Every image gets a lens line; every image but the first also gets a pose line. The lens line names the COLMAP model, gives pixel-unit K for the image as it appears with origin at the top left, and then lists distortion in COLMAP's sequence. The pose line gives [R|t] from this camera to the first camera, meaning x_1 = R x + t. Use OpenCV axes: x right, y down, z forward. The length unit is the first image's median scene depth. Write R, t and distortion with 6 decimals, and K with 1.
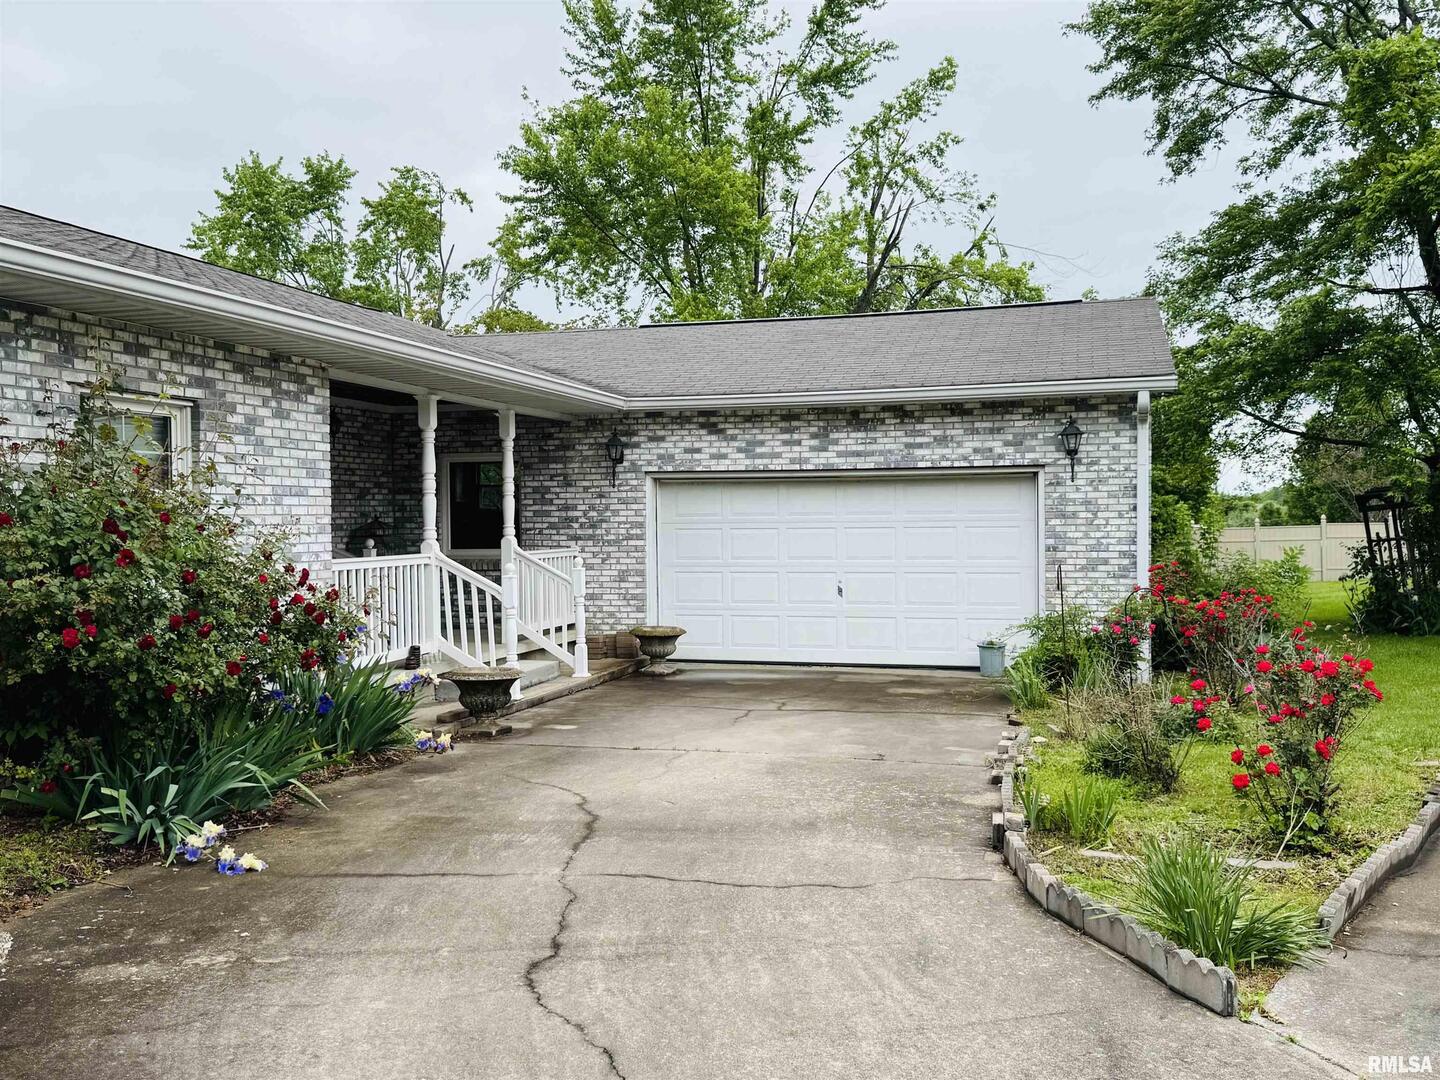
lens RADIAL K [[1327.8, 0, 720.0], [0, 1327.8, 541.1], [0, 0, 1]] dist [0.008779, 0.000000]
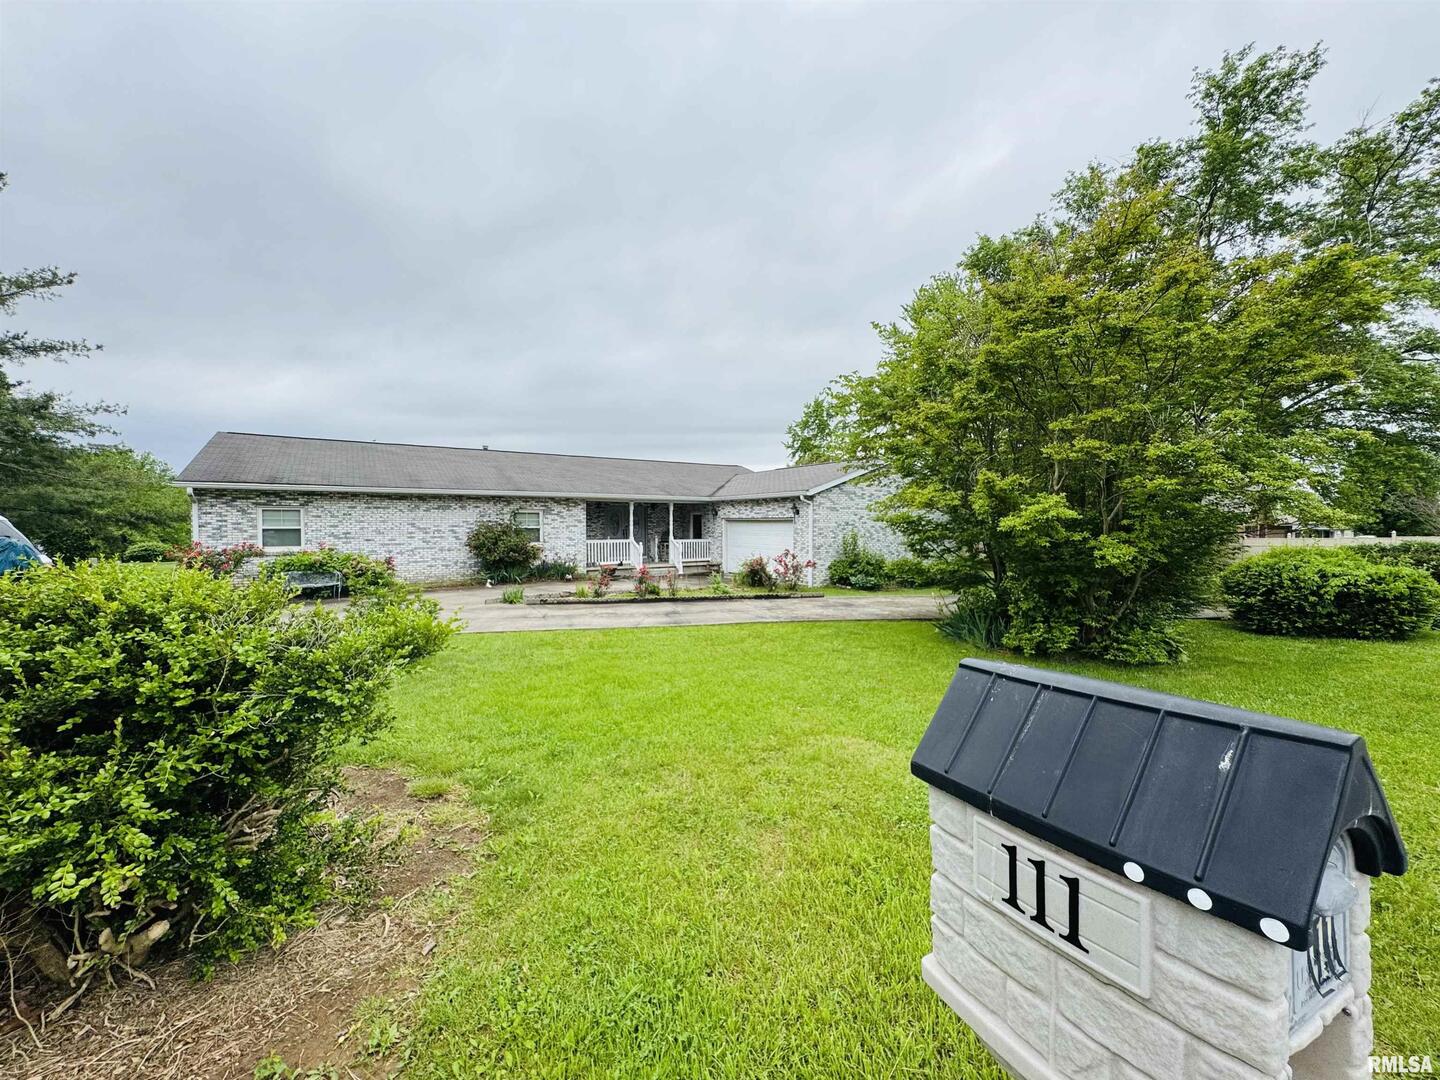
lens RADIAL K [[579.7, 0, 719.5], [0, 579.7, 533.2], [0, 0, 1]] dist [-0.000209, 0.000000]
pose [[0.725979, 0.023815, -0.687304, 1.480962], [-0.020330, 0.999707, 0.013166, -0.048598], [0.687416, 0.004415, 0.726250, -0.166961]]
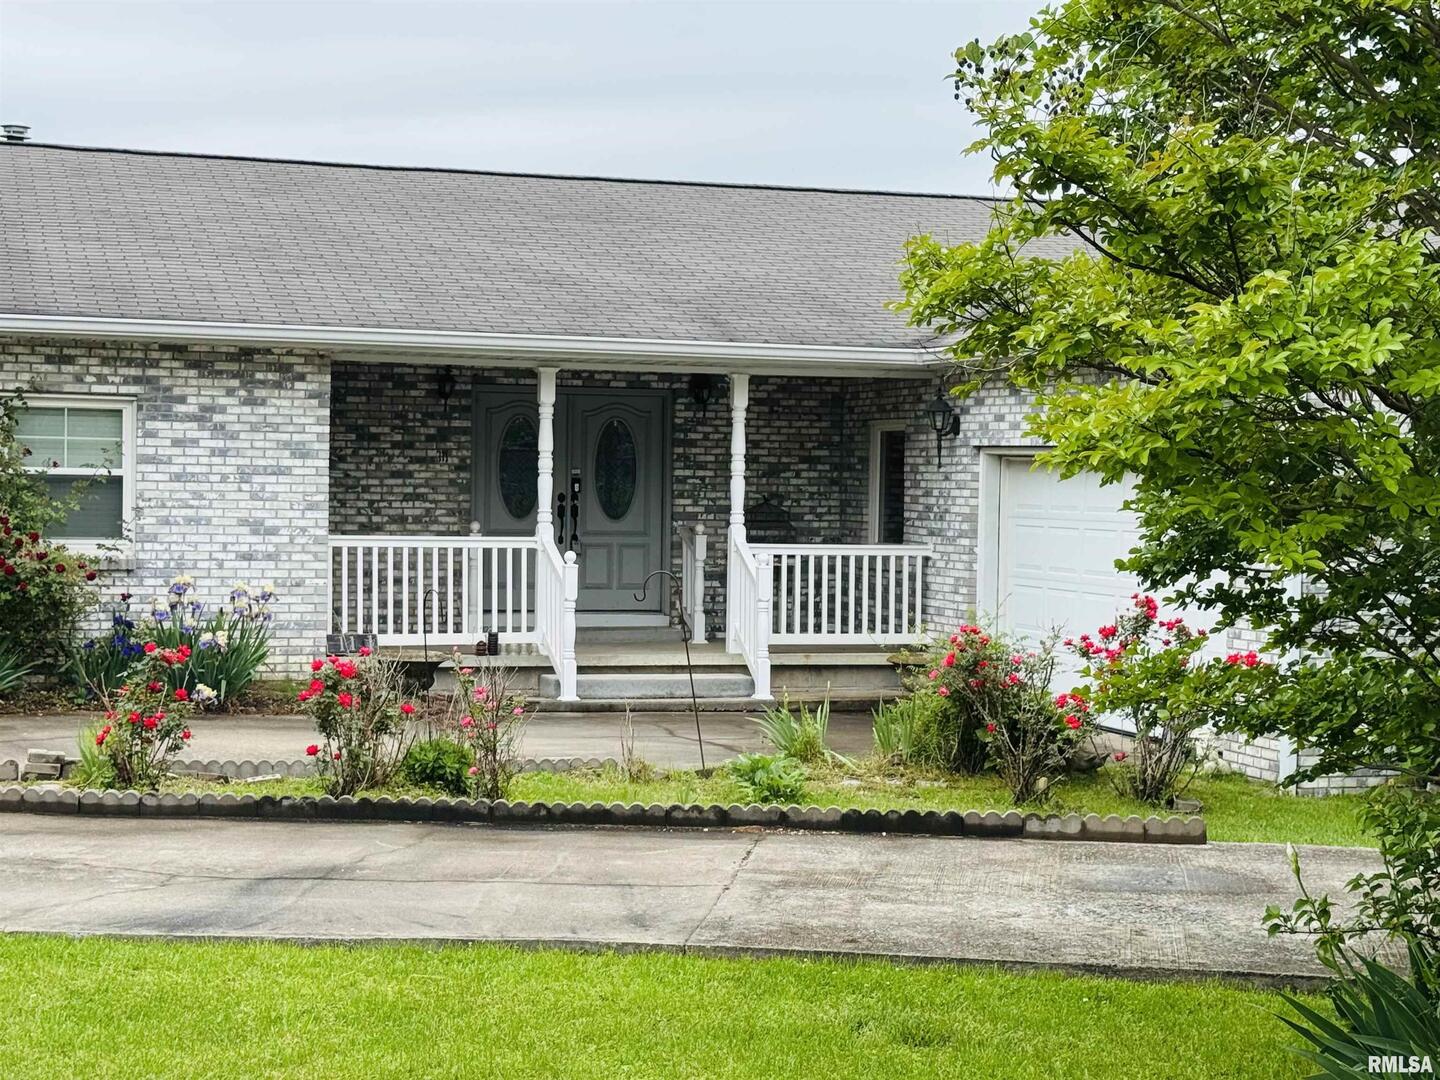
lens RADIAL K [[2556.3, 0, 719.8], [0, 2556.3, 539.1], [0, 0, 1]] dist [0.179404, 0.000000]
pose [[0.498084, 0.043525, -0.866035, 1.671693], [-0.038478, 0.998865, 0.028071, -0.053351], [0.866274, 0.019341, 0.499194, 0.249916]]
